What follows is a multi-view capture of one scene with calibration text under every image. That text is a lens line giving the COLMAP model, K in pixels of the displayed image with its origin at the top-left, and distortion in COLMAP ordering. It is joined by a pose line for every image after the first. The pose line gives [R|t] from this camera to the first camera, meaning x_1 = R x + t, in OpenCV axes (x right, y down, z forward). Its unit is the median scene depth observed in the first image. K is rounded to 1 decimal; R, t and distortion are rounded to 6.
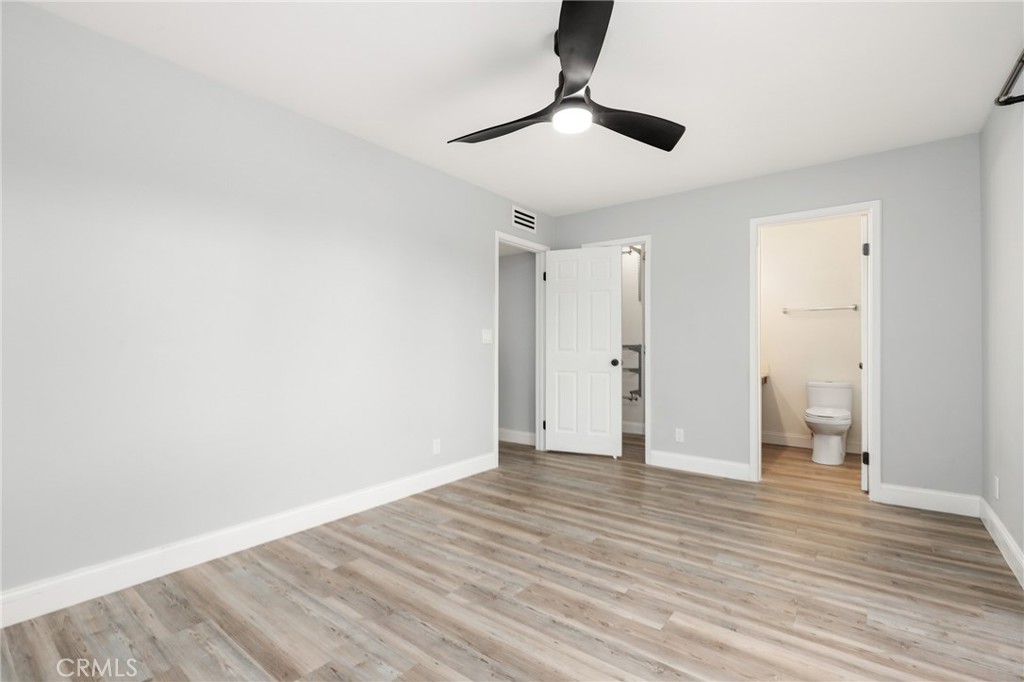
lens RADIAL K [[467.7, 0, 516.9], [0, 467.7, 346.6], [0, 0, 1]] dist [-0.001235, 0.000391]
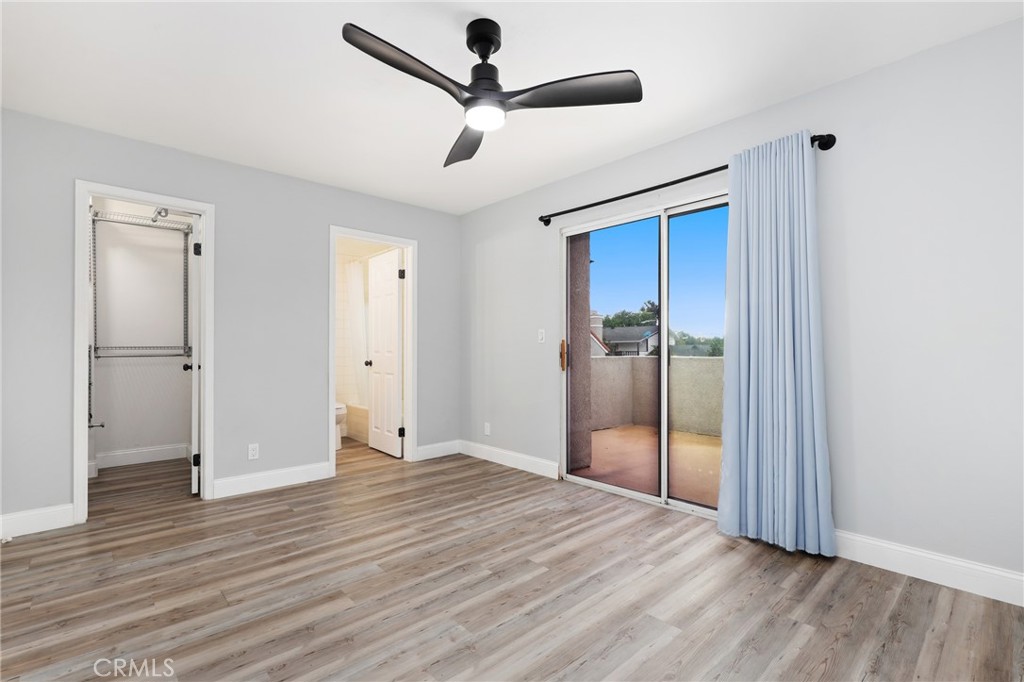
lens RADIAL K [[467.7, 0, 516.9], [0, 467.7, 346.6], [0, 0, 1]] dist [-0.001235, 0.000391]
pose [[0.161751, 0.002349, 0.986829, -0.719844], [0.001745, 0.999995, -0.002666, -0.000339], [-0.986830, 0.002153, 0.161746, 0.650967]]
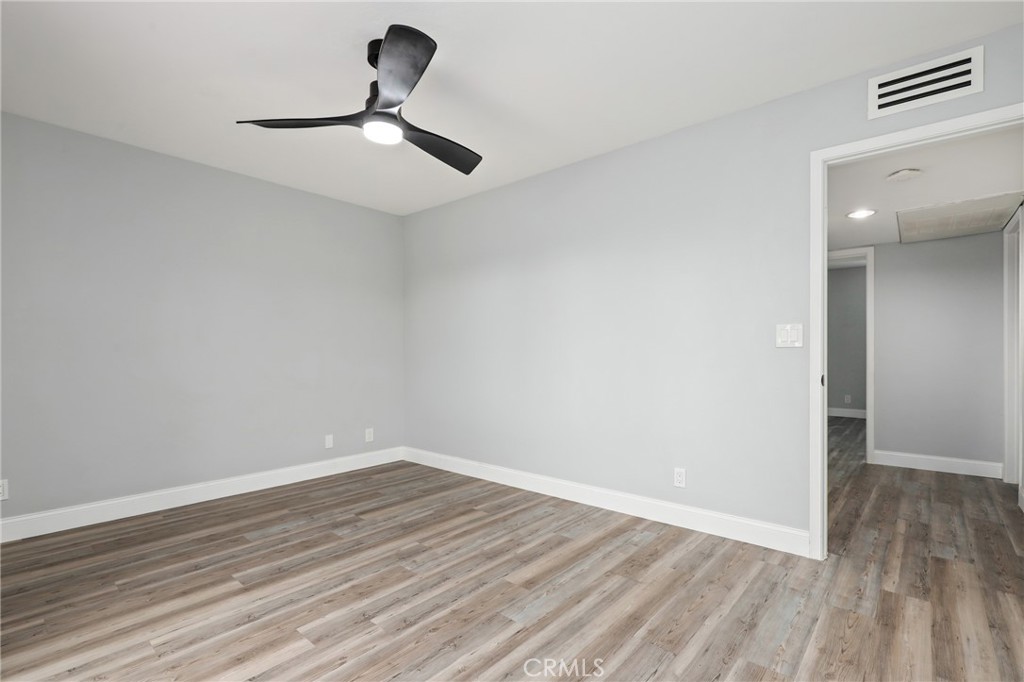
lens RADIAL K [[467.7, 0, 516.9], [0, 467.7, 346.6], [0, 0, 1]] dist [-0.001235, 0.000391]
pose [[-0.051780, -0.011147, -0.998596, 0.971983], [0.001896, 0.999935, -0.011260, -0.002453], [0.998657, -0.002476, -0.051755, 1.138429]]
